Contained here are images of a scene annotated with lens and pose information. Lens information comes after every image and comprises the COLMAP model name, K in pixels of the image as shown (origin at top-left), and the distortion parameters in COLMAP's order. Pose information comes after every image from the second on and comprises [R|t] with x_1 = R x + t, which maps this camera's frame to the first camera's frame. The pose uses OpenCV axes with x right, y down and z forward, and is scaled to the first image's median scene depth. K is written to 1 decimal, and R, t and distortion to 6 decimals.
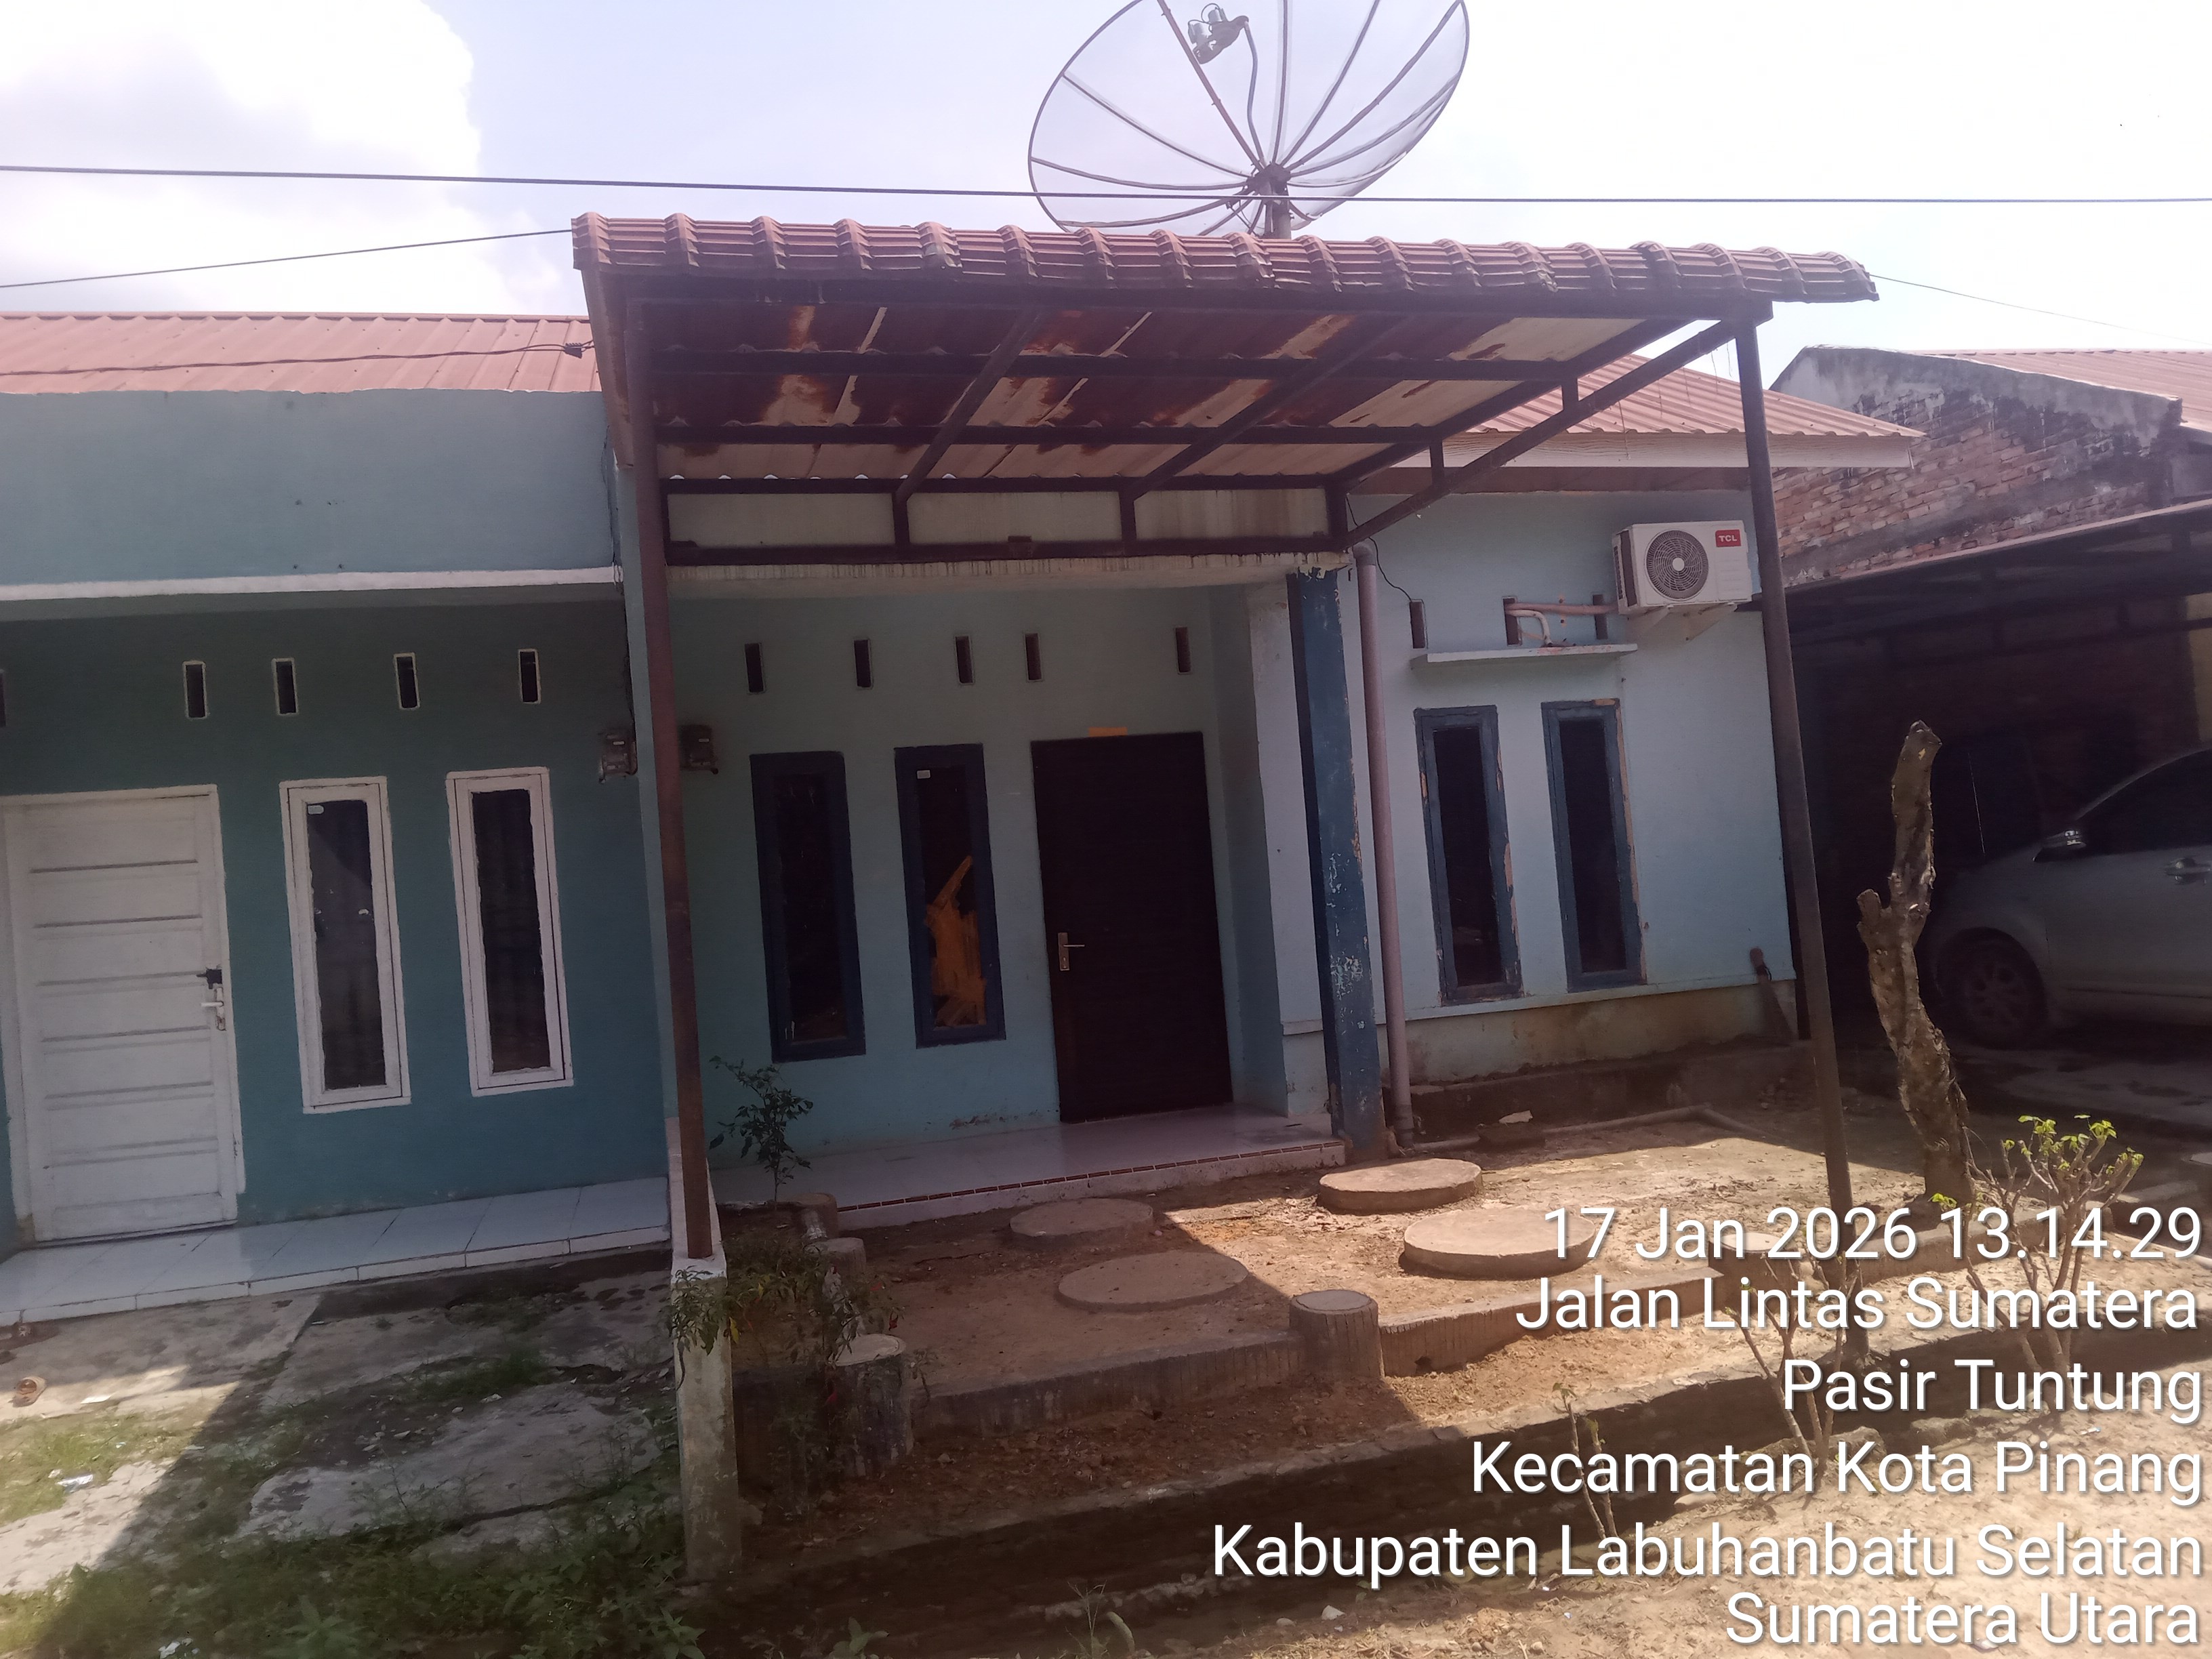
lens RADIAL K [[1645.5, 0, 1112.3], [0, 1645.5, 838.1], [0, 0, 1]] dist [0.041602, -0.060622]
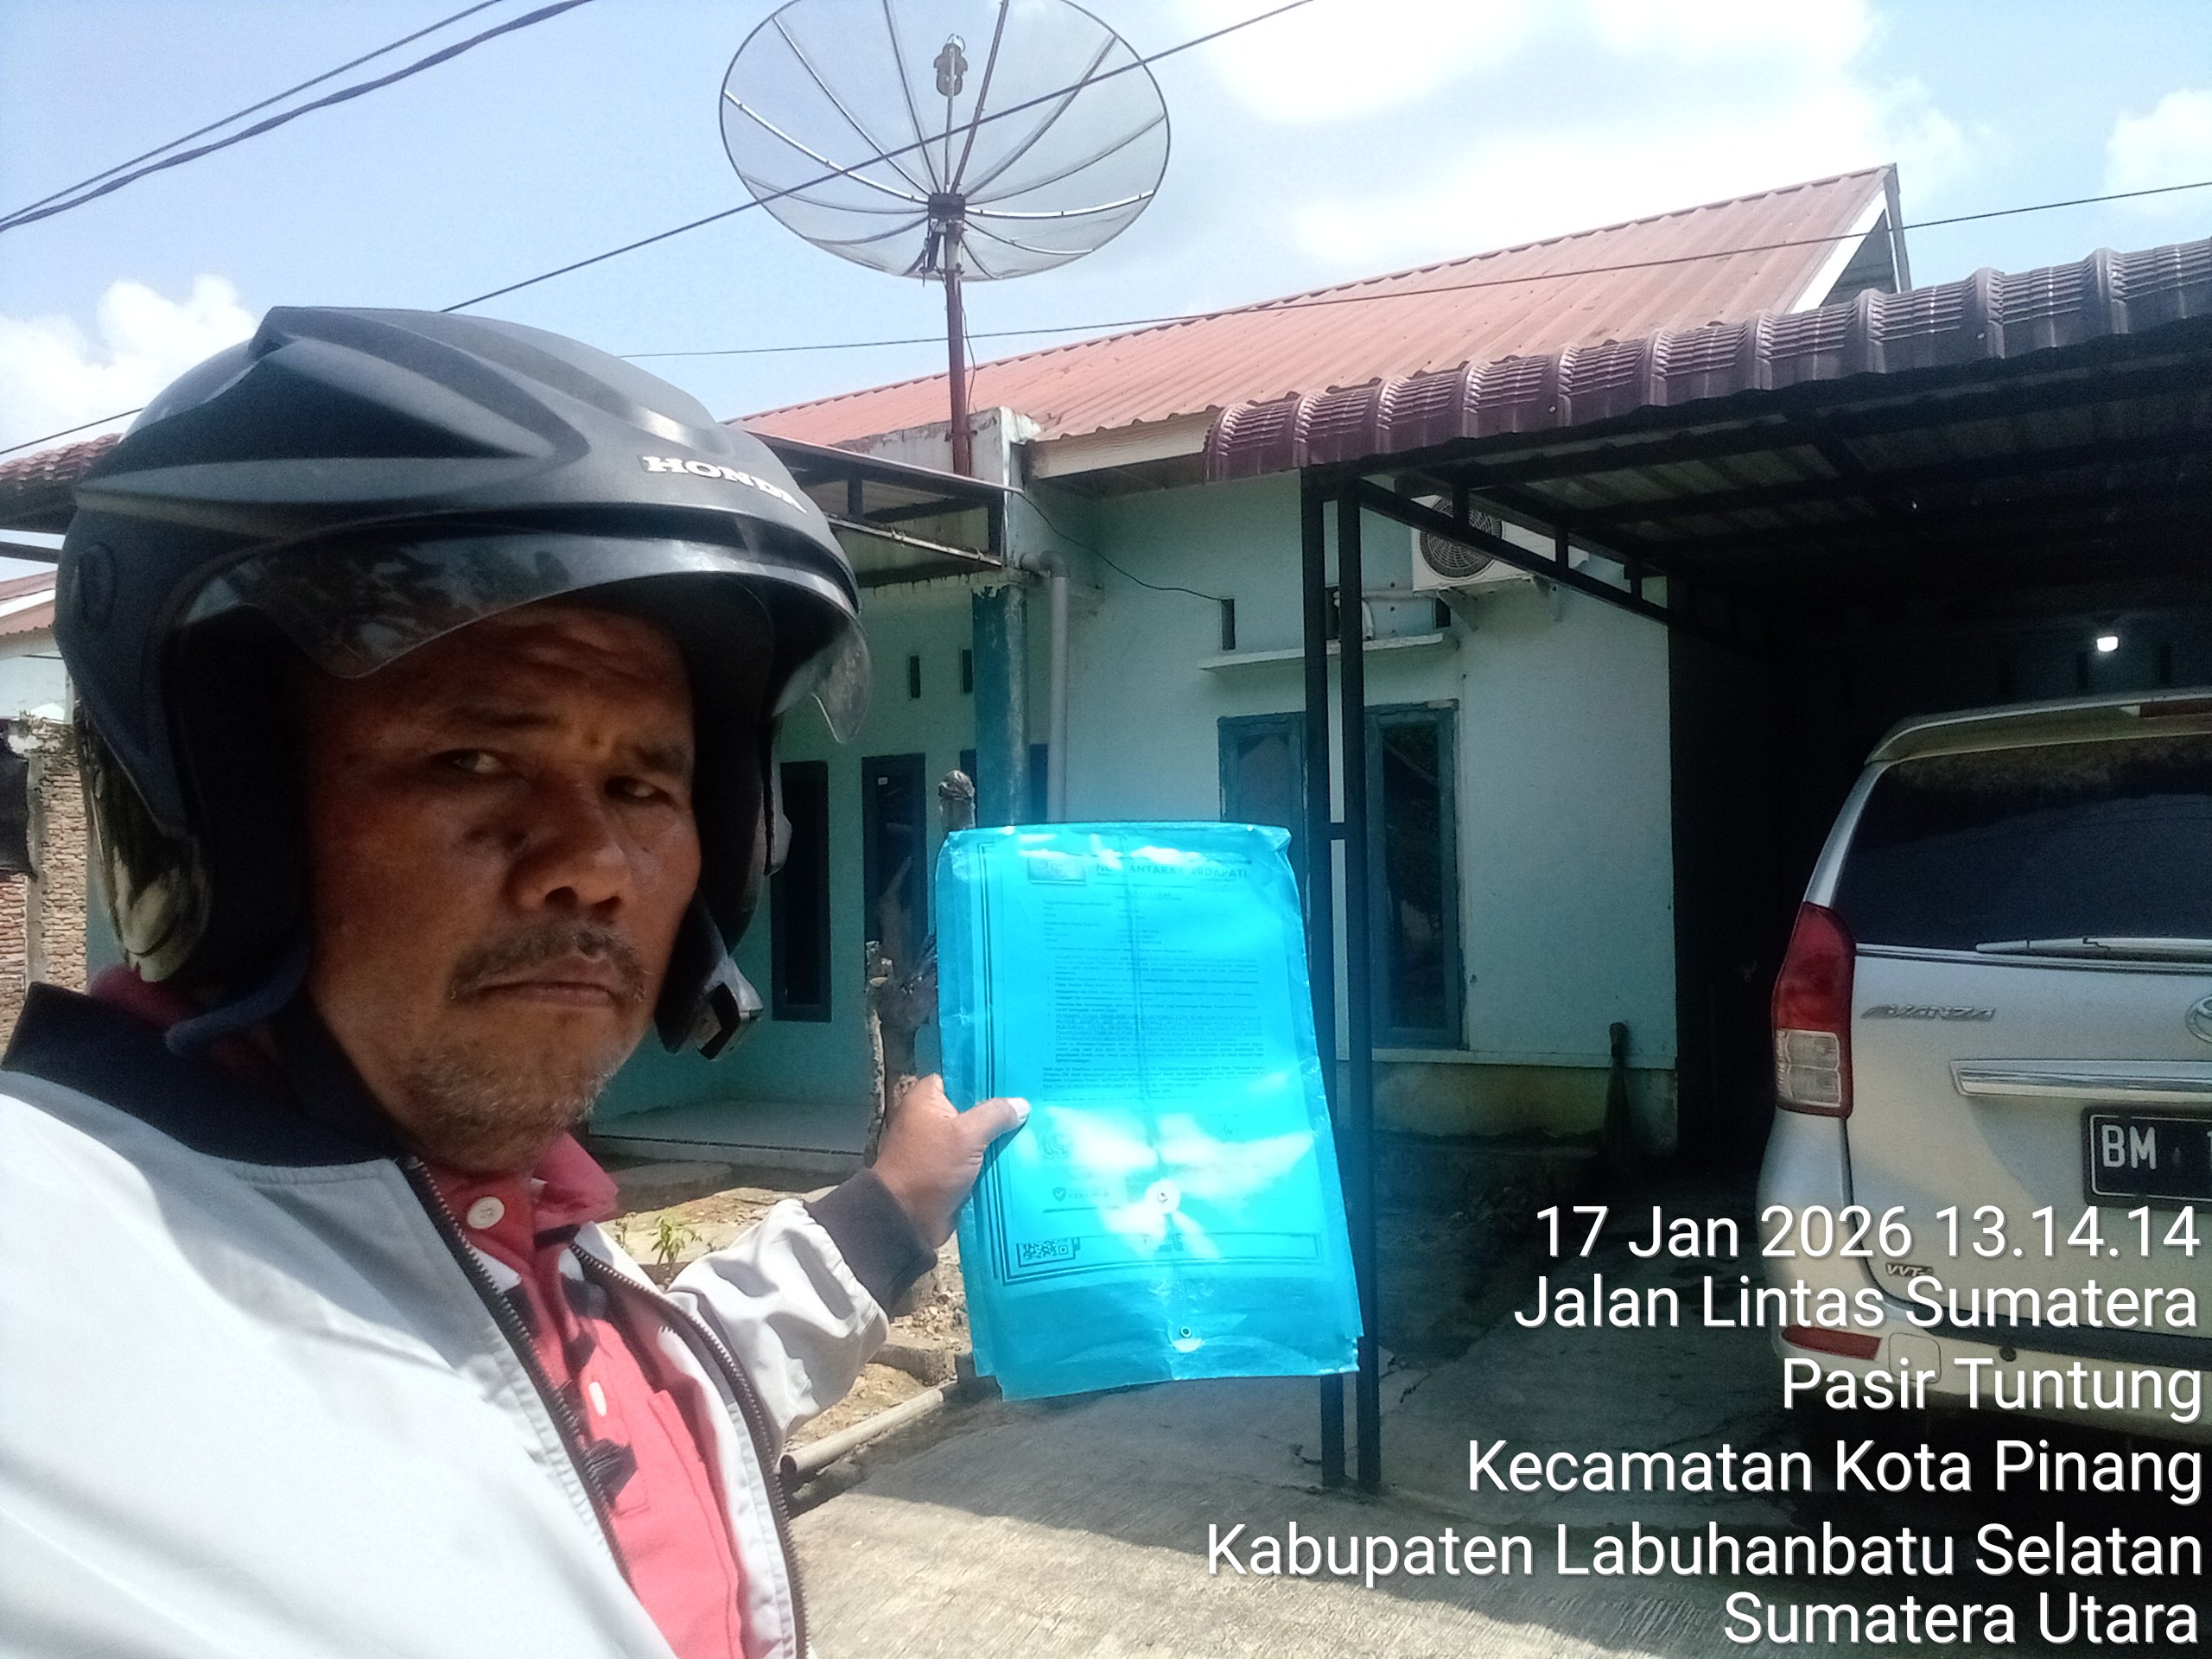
lens RADIAL K [[1683.5, 0, 1115.2], [0, 1683.5, 838.8], [0, 0, 1]] dist [-0.022708, -0.002679]
pose [[0.702417, 0.040459, -0.710615, 0.804726], [-0.008964, 0.998807, 0.048007, -0.055292], [0.711710, -0.027351, 0.701941, 0.304342]]
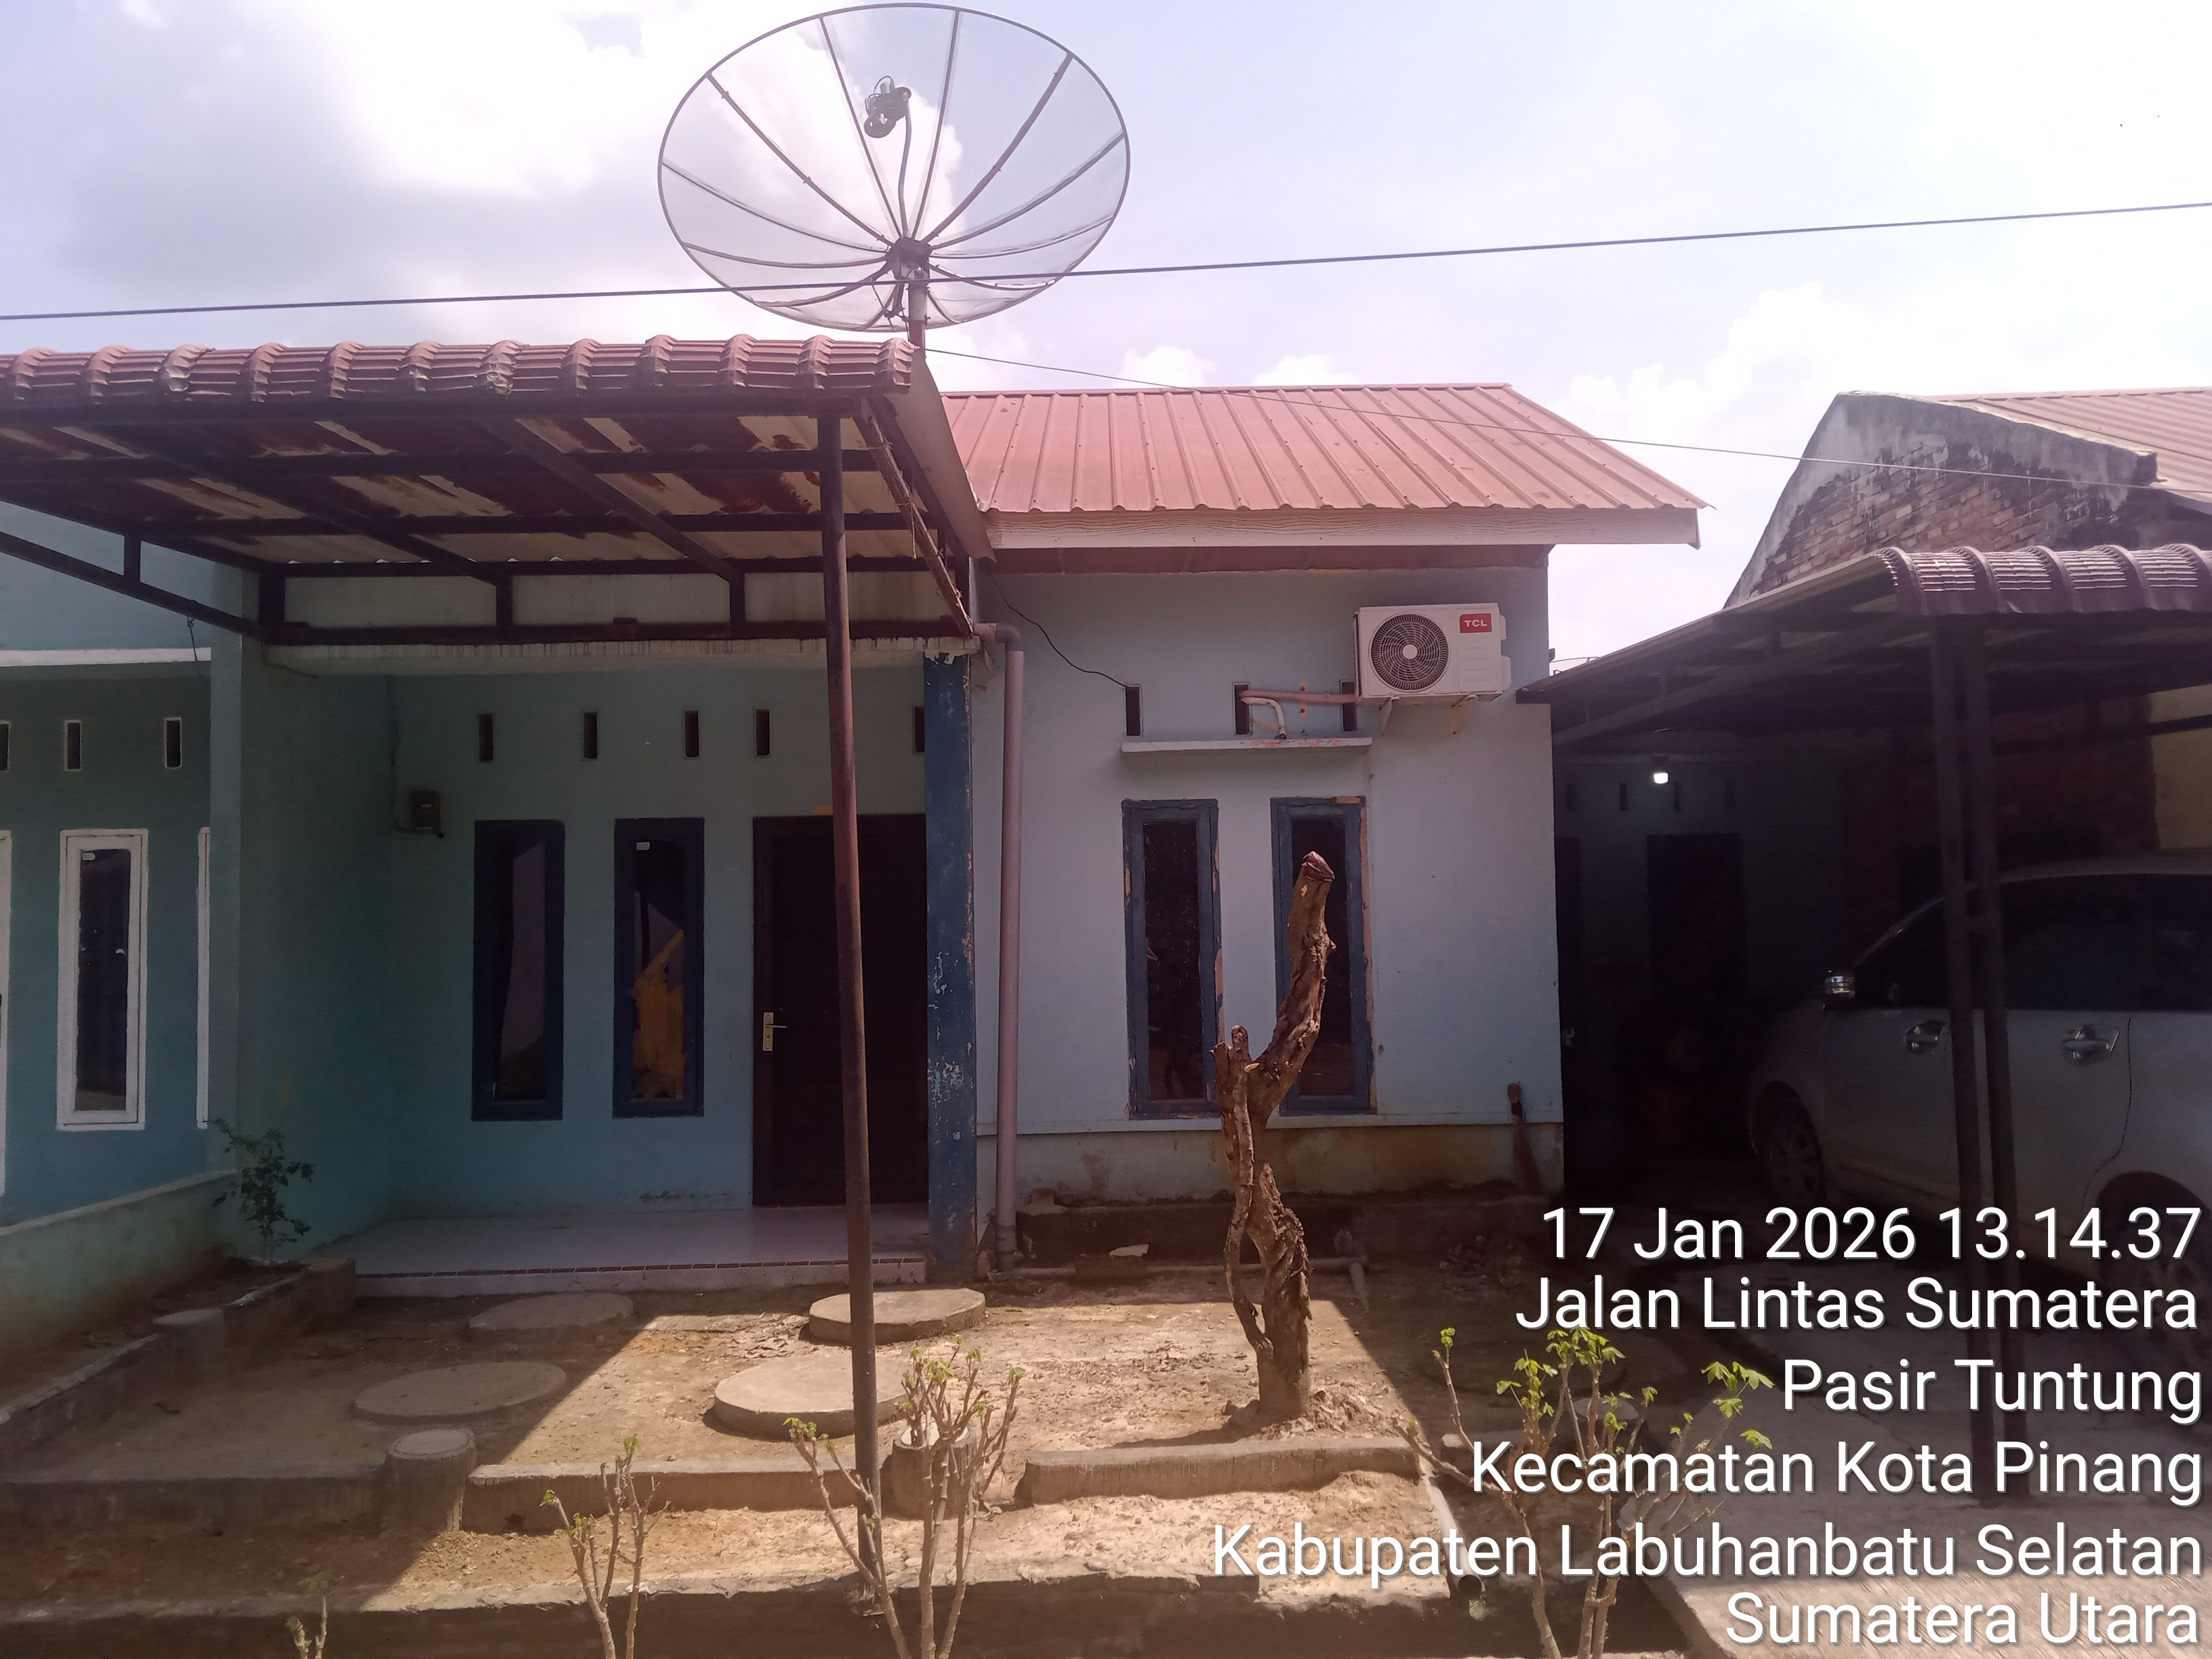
lens RADIAL K [[1645.5, 0, 1105.2], [0, 1645.5, 841.3], [0, 0, 1]] dist [0.041602, -0.060622]
pose [[0.965876, 0.043971, -0.255245, 0.413584], [-0.049908, 0.998612, -0.016826, -0.038520], [0.254151, 0.028990, 0.966730, 0.091401]]
